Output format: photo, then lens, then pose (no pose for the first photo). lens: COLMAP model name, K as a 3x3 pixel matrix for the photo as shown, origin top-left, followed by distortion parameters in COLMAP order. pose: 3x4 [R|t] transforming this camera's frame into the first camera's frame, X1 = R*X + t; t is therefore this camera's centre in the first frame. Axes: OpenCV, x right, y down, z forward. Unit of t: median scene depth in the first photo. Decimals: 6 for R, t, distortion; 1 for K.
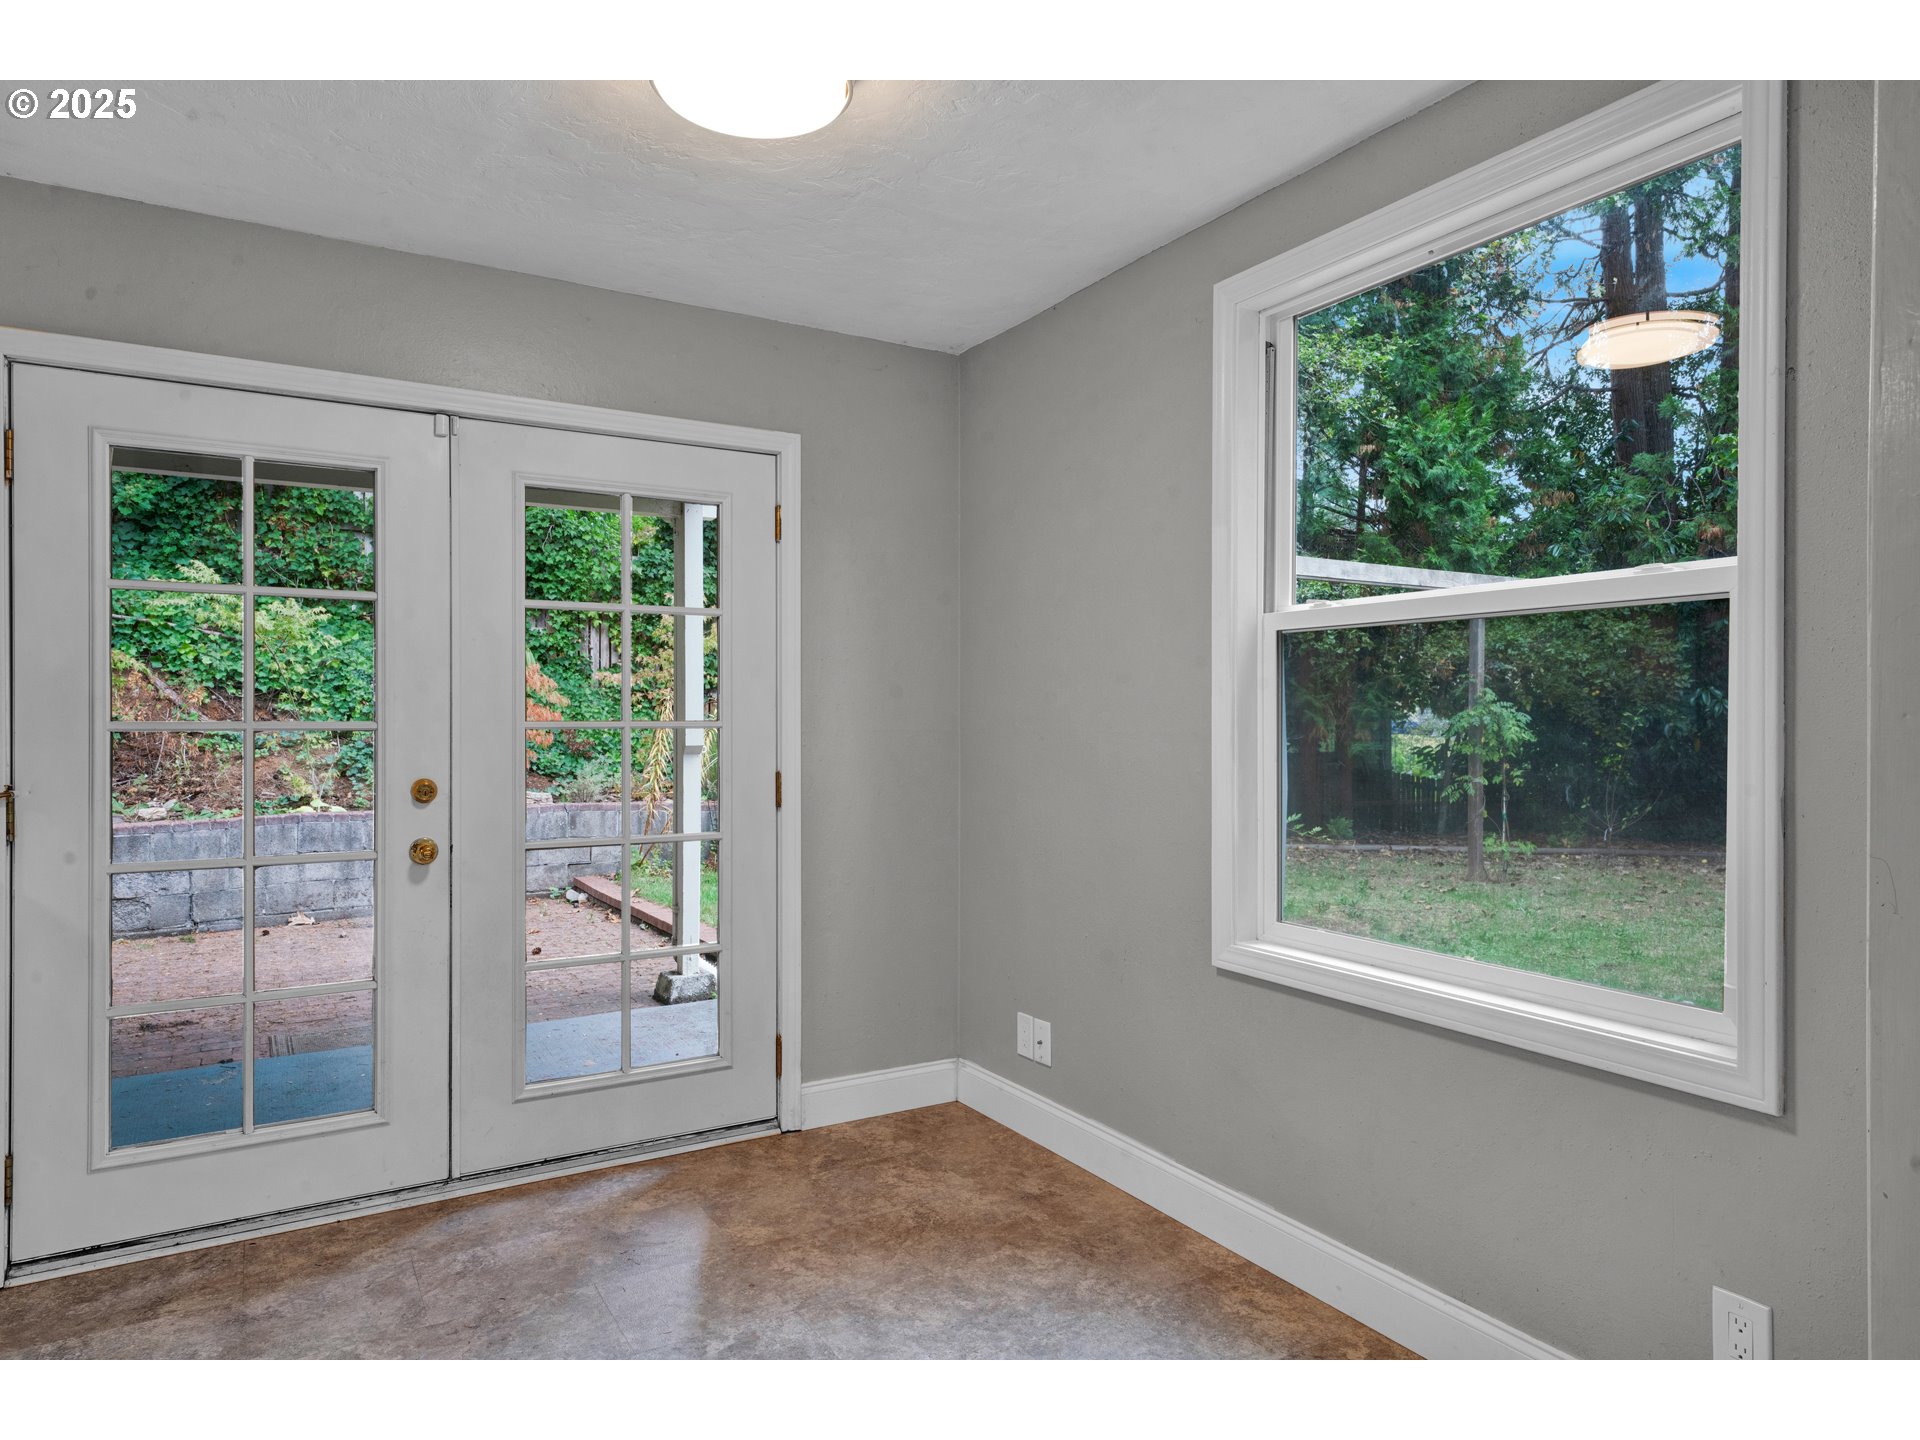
lens RADIAL K [[1164.8, 0, 964.6], [0, 1164.8, 715.2], [0, 0, 1]] dist [0.002486, 0.000977]
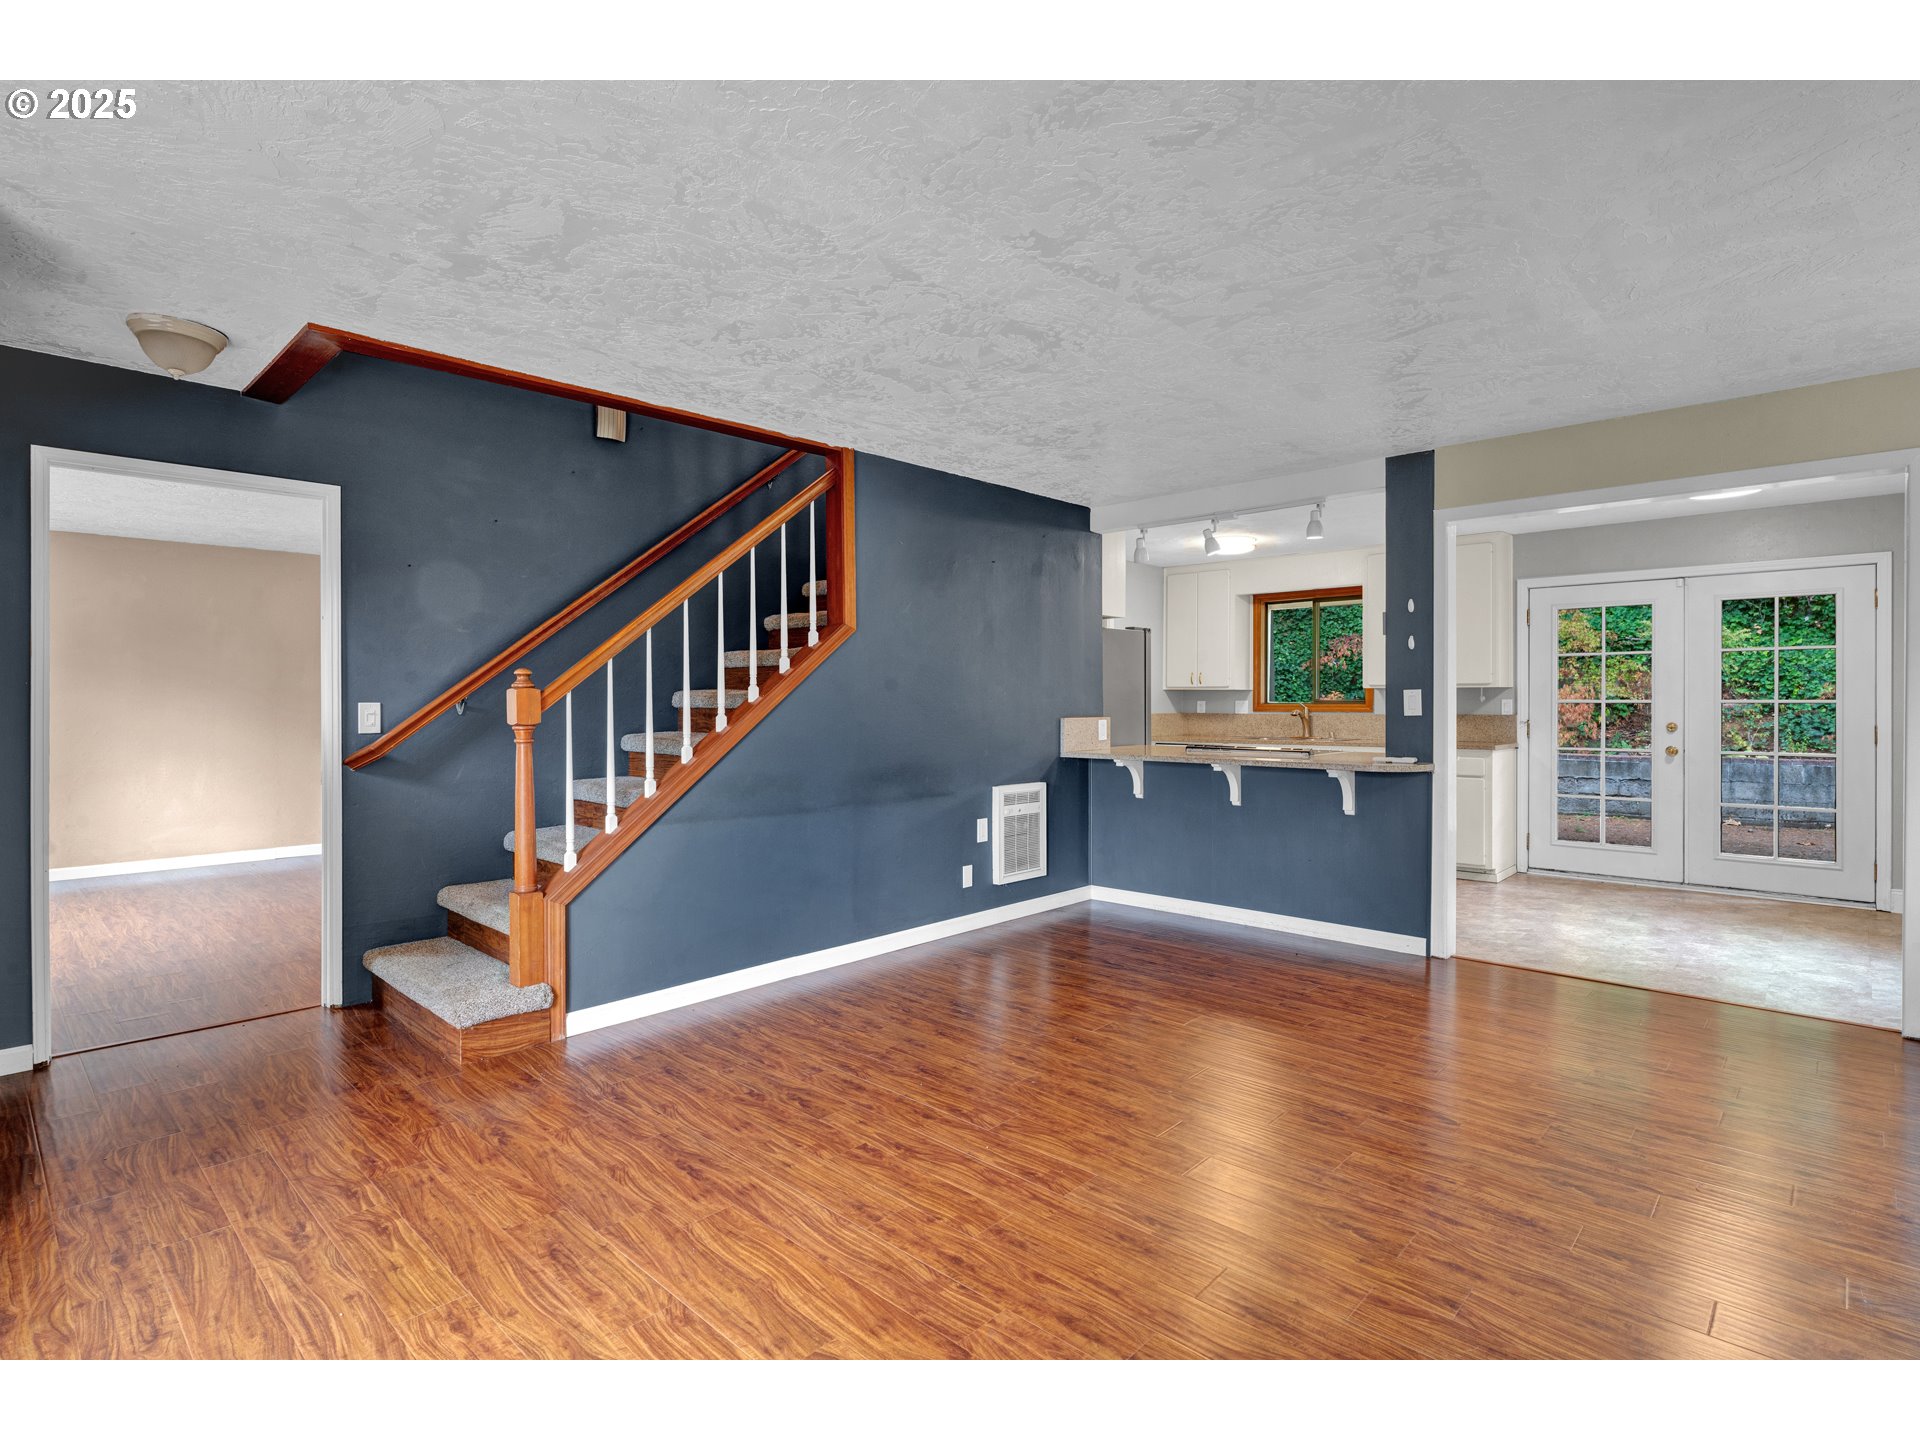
lens RADIAL K [[964.5, 0, 960.8], [0, 964.5, 709.9], [0, 0, 1]] dist [-0.000393, -0.000396]
pose [[0.274885, 0.008047, -0.961443, 0.971339], [0.005621, 0.999934, 0.009976, -0.001679], [0.961461, -0.008146, 0.274822, -0.917208]]
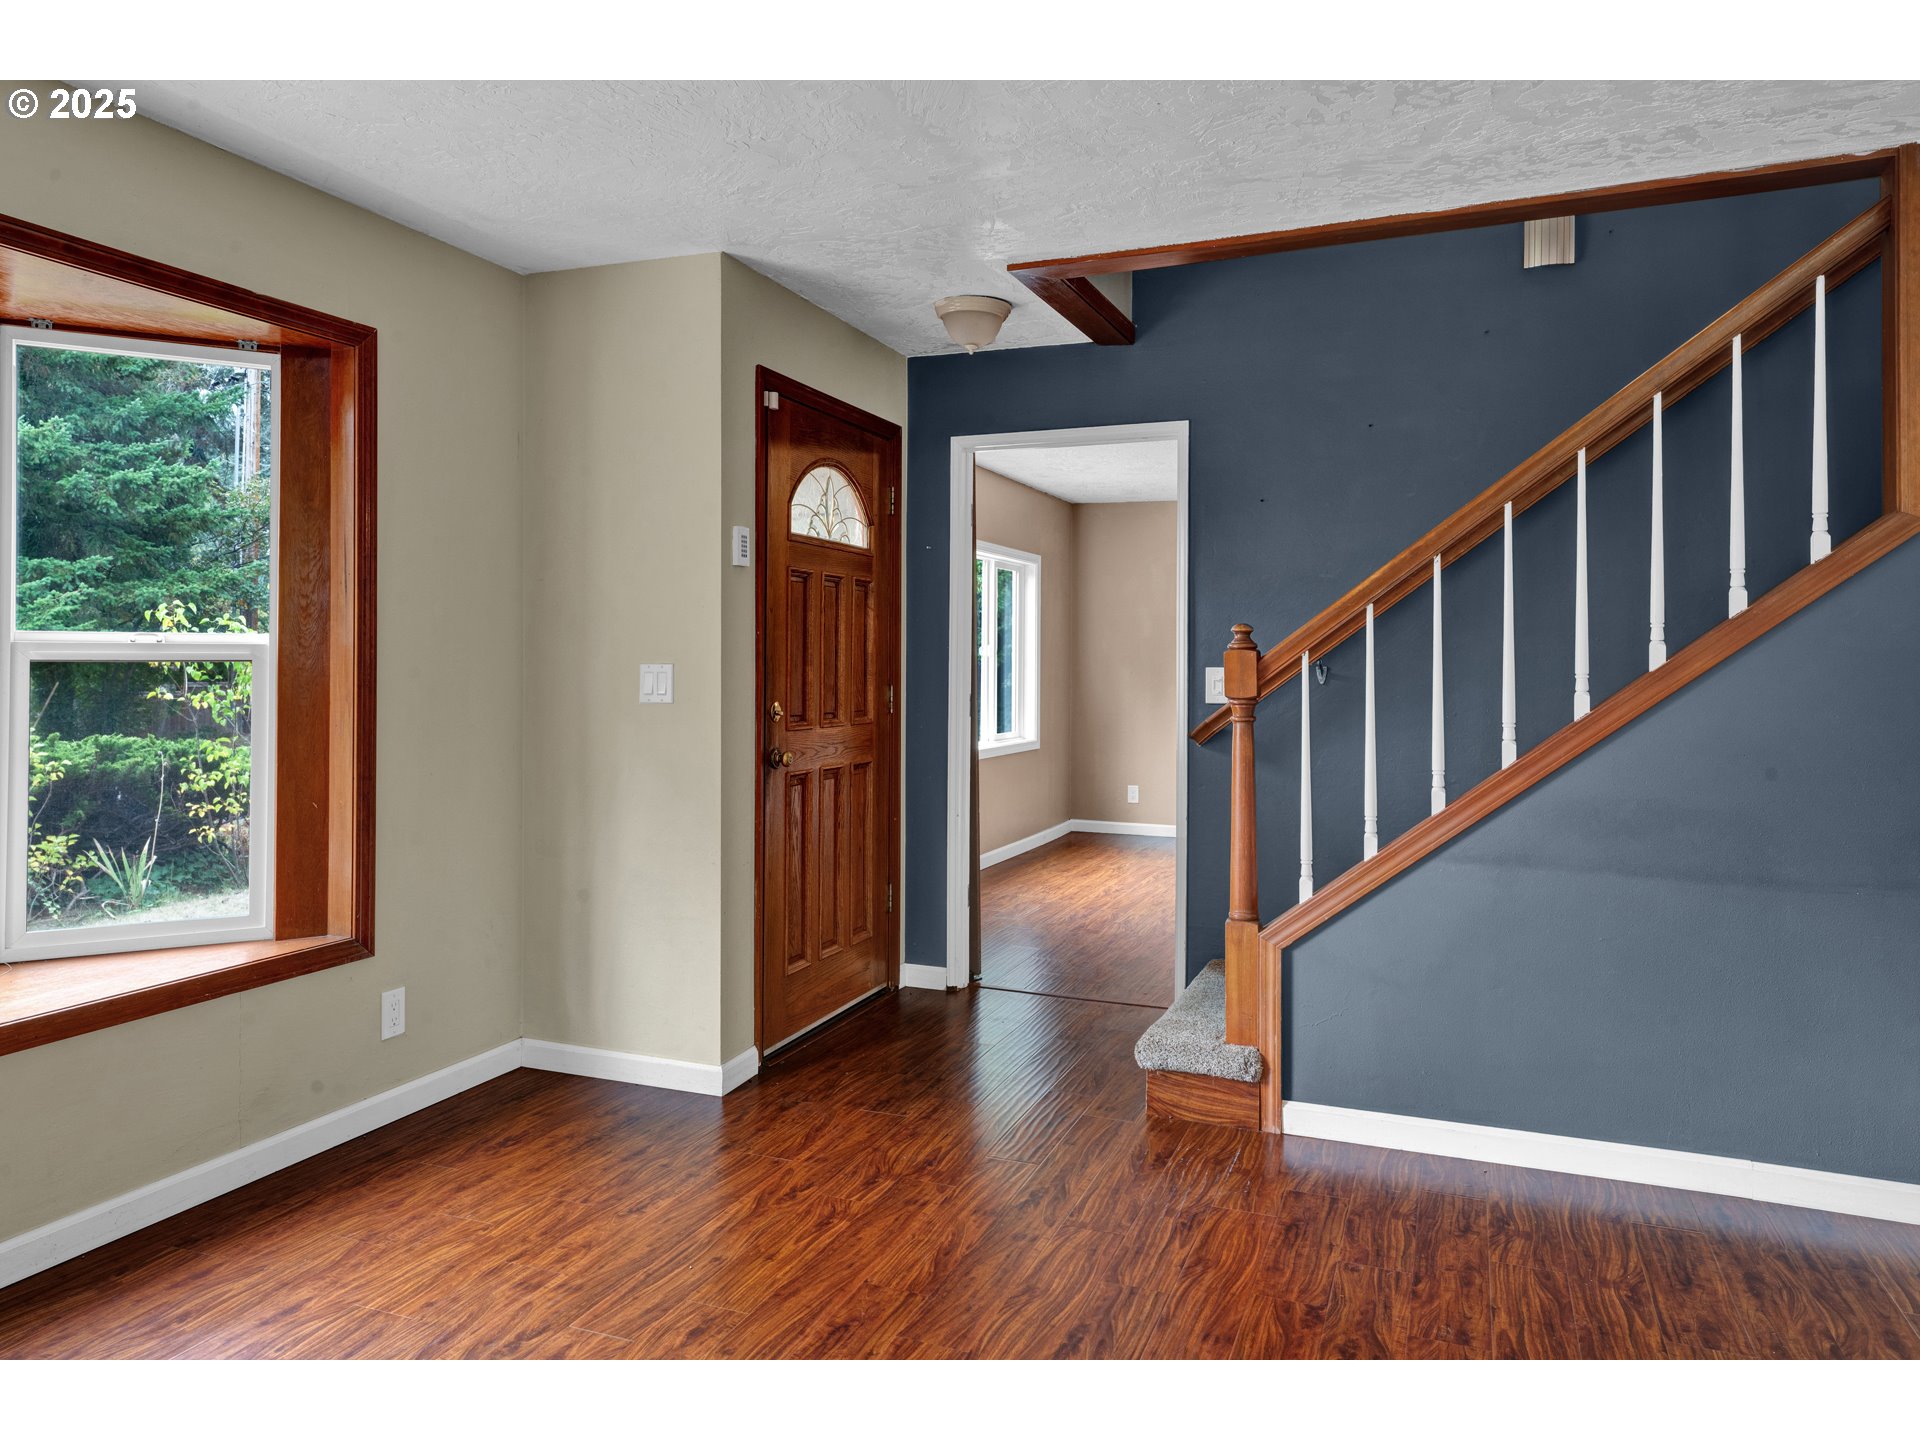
lens RADIAL K [[1283.1, 0, 959.4], [0, 1283.1, 660.4], [0, 0, 1]] dist [0.025818, 0.000659]
pose [[-0.797428, -0.005842, -0.603385, 0.680143], [-0.003149, 0.999980, -0.005520, -0.002268], [0.603405, -0.002502, -0.797431, -0.418056]]
